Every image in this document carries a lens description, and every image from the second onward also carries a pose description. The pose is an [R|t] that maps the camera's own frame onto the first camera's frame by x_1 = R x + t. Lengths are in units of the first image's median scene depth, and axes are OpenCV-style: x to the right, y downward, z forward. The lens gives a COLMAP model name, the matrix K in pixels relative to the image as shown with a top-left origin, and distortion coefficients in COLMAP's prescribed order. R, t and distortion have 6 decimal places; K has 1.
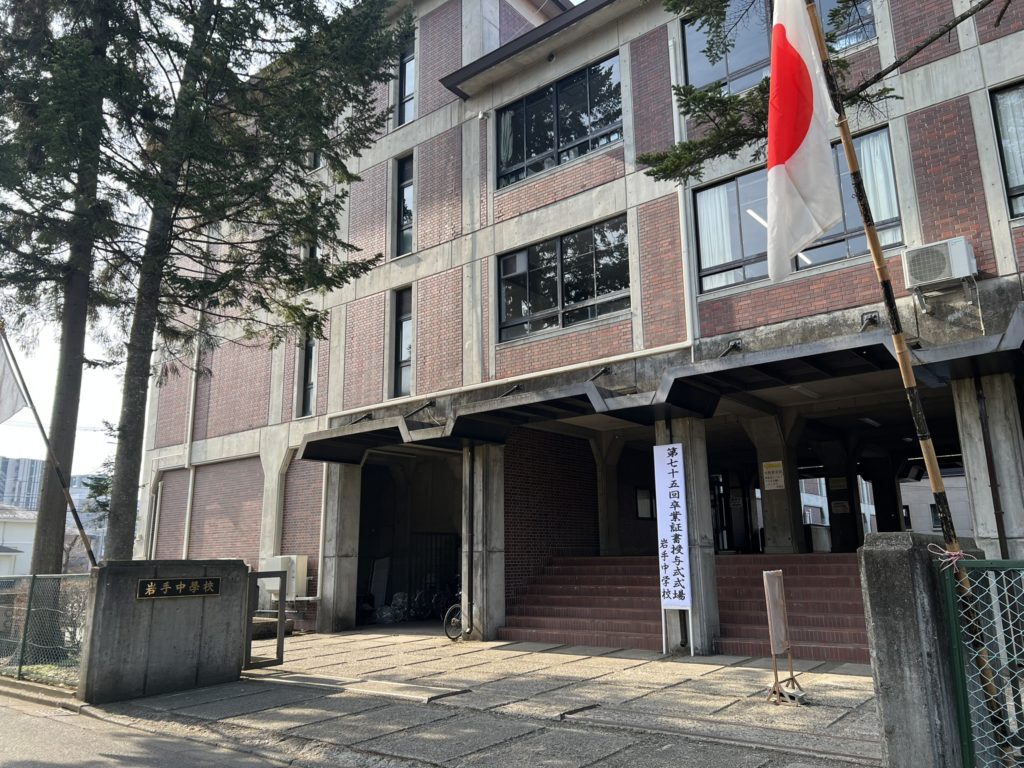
lens RADIAL K [[773.5, 0, 501.5], [0, 773.5, 381.0], [0, 0, 1]] dist [0.043751, -0.006317]
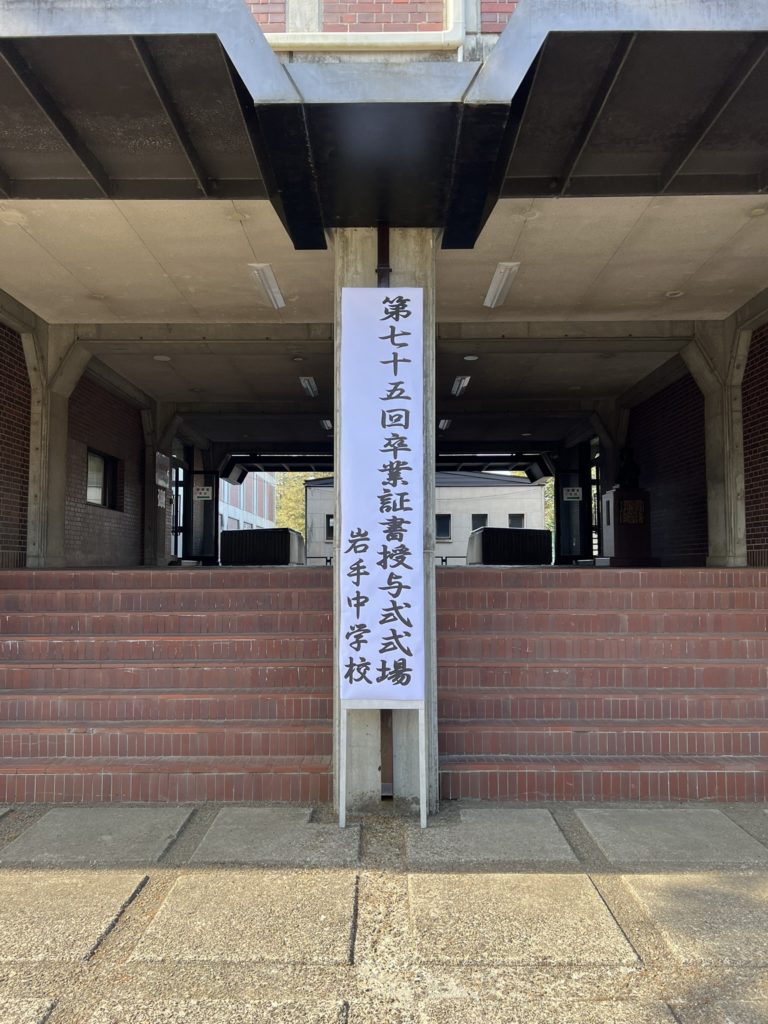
lens RADIAL K [[773.5, 0, 389.9], [0, 773.5, 519.3], [0, 0, 1]] dist [0.043751, -0.006317]
pose [[0.773187, 0.050800, 0.632140, -0.018782], [-0.151258, 0.982791, 0.106029, 0.156681], [-0.615875, -0.177597, 0.767566, 0.703812]]
